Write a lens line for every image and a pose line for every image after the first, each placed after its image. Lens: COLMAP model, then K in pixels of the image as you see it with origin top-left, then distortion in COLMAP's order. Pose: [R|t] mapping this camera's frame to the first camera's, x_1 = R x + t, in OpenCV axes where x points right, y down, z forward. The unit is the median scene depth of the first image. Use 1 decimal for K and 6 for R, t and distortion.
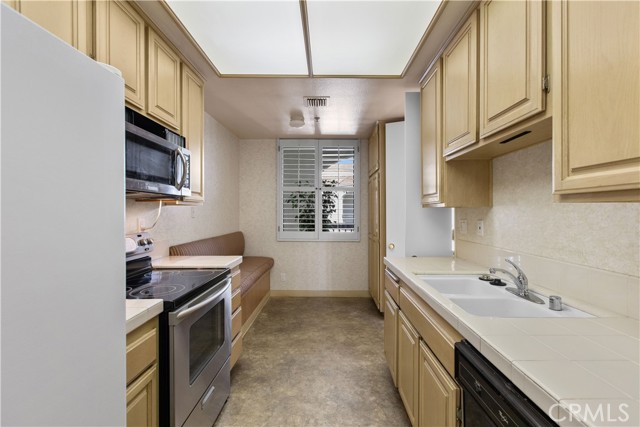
lens RADIAL K [[285.2, 0, 320.0], [0, 285.2, 213.5], [0, 0, 1]] dist [-0.002969, -0.000331]
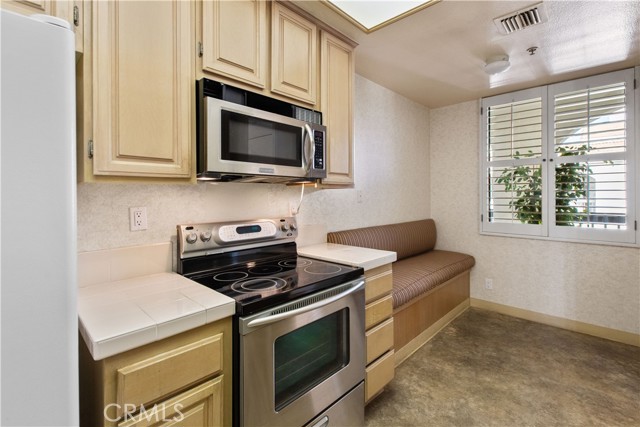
lens RADIAL K [[292.9, 0, 319.8], [0, 292.9, 194.6], [0, 0, 1]] dist [-0.002173, -0.000860]
pose [[0.735739, -0.007278, -0.677226, 0.092417], [0.000999, 0.999953, -0.009661, -0.001159], [0.677264, 0.006431, 0.735712, 0.216279]]
